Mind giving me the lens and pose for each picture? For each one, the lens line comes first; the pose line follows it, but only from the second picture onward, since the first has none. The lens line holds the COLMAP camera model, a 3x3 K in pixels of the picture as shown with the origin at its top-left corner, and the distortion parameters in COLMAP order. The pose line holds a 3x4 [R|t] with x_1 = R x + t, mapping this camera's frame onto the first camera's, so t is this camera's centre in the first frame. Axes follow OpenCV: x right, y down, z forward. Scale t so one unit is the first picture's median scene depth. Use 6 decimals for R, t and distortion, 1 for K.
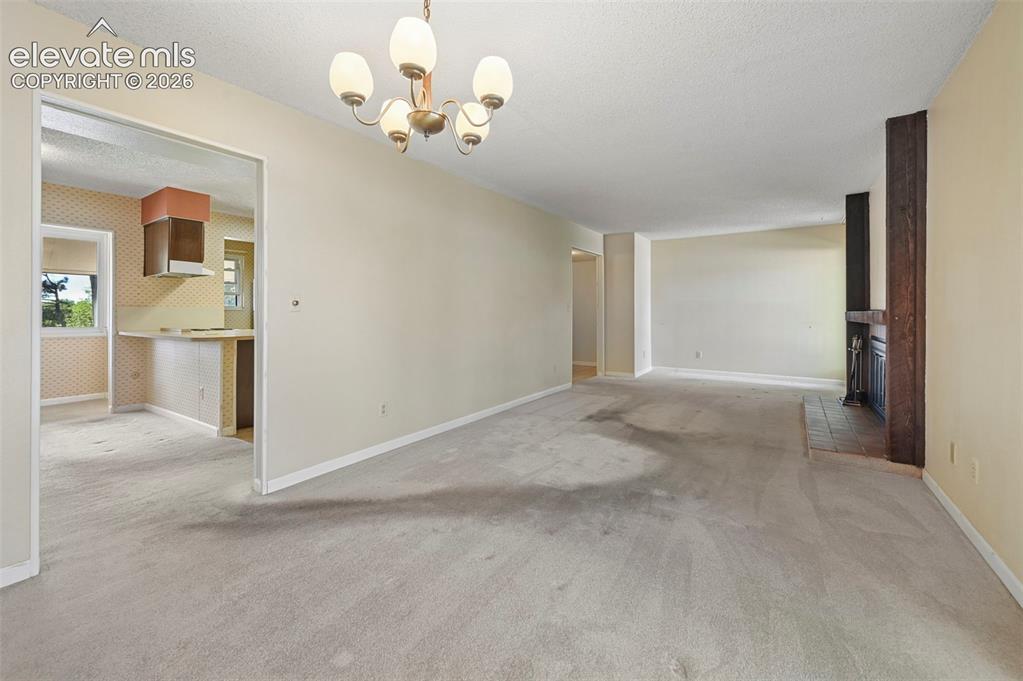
lens RADIAL K [[415.4, 0, 509.4], [0, 415.4, 313.5], [0, 0, 1]] dist [-0.000139, 0.000089]
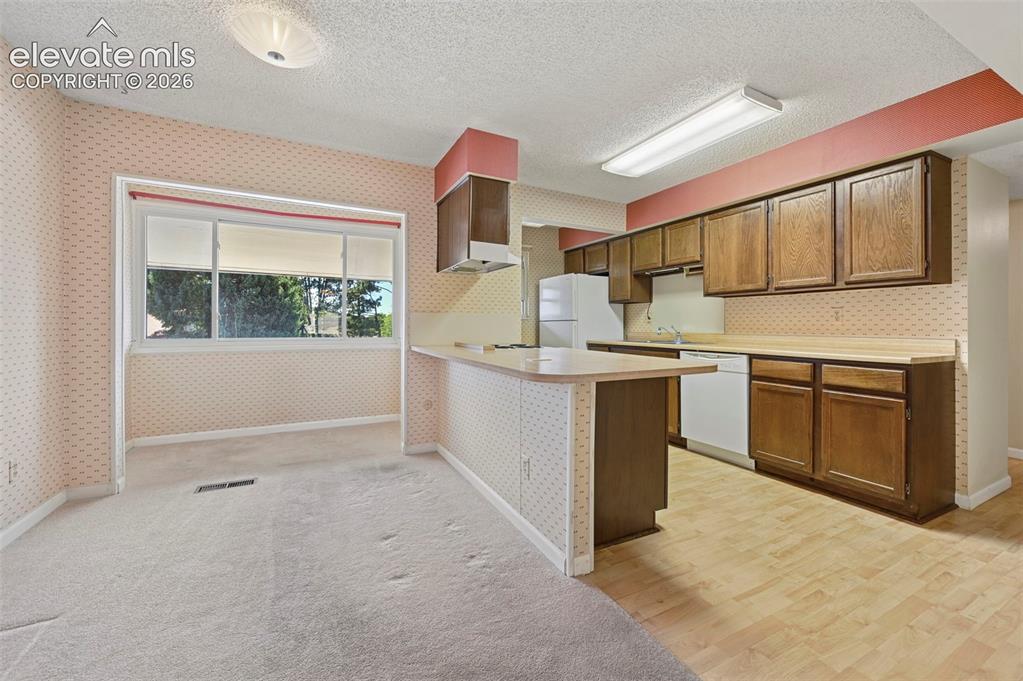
lens RADIAL K [[405.4, 0, 511.1], [0, 405.4, 321.5], [0, 0, 1]] dist [-0.000327, -0.000087]
pose [[0.872883, -0.000756, -0.487930, -0.422455], [-0.001971, 0.999985, -0.005075, 0.002448], [0.487926, 0.005391, 0.872868, 0.445080]]
